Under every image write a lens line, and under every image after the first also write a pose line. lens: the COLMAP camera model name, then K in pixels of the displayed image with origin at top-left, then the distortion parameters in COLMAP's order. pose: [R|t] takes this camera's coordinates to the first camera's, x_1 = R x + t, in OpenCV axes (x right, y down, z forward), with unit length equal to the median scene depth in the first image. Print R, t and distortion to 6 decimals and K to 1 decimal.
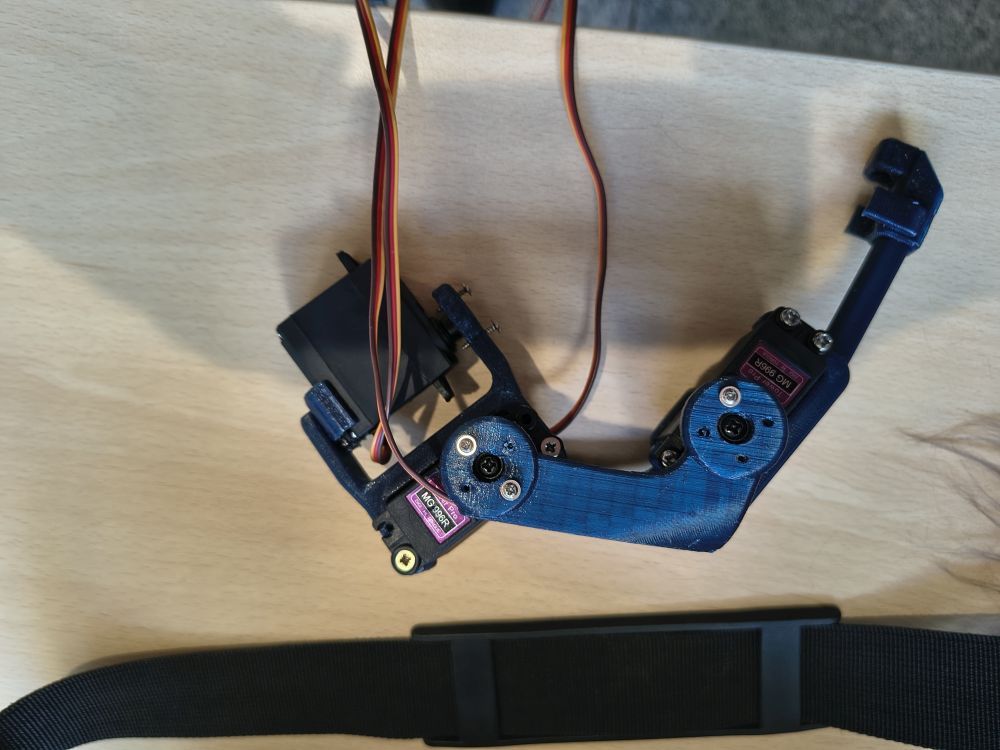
lens RADIAL K [[712.1, 0, 504.4], [0, 712.1, 395.6], [0, 0, 1]] dist [-0.020179, 0.000716]
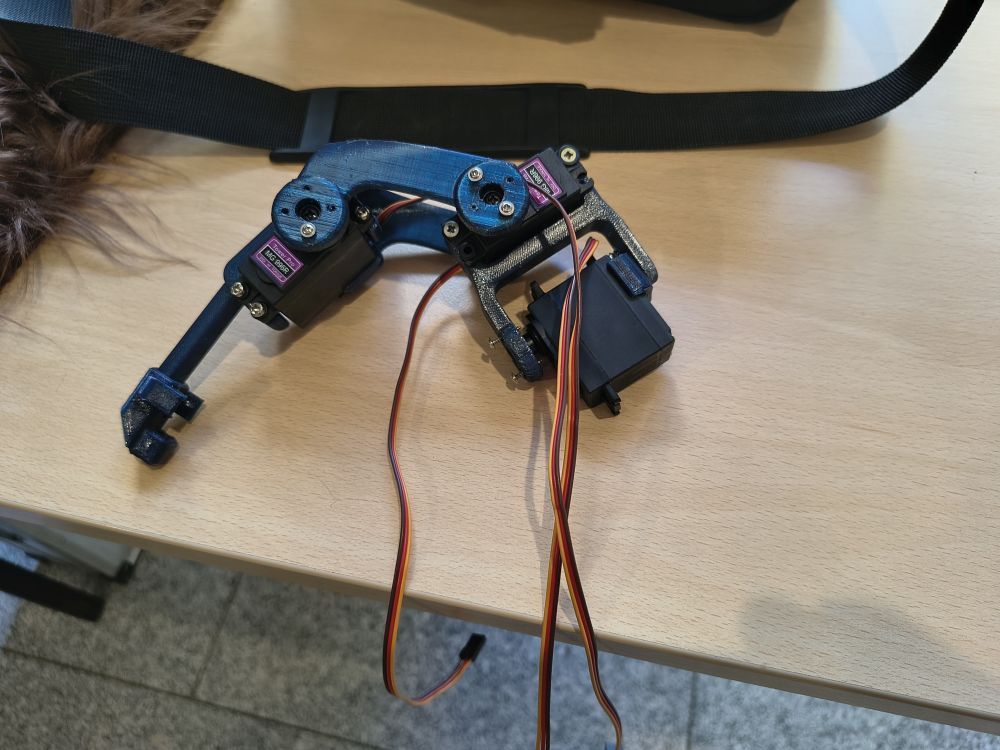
lens RADIAL K [[701.0, 0, 504.4], [0, 701.0, 357.9], [0, 0, 1]] dist [0.000672, -0.001944]
pose [[-0.989418, -0.047096, 0.137237, -0.195382], [0.088123, -0.946471, 0.310527, -0.482796], [0.115266, 0.319334, 0.940606, -0.106958]]
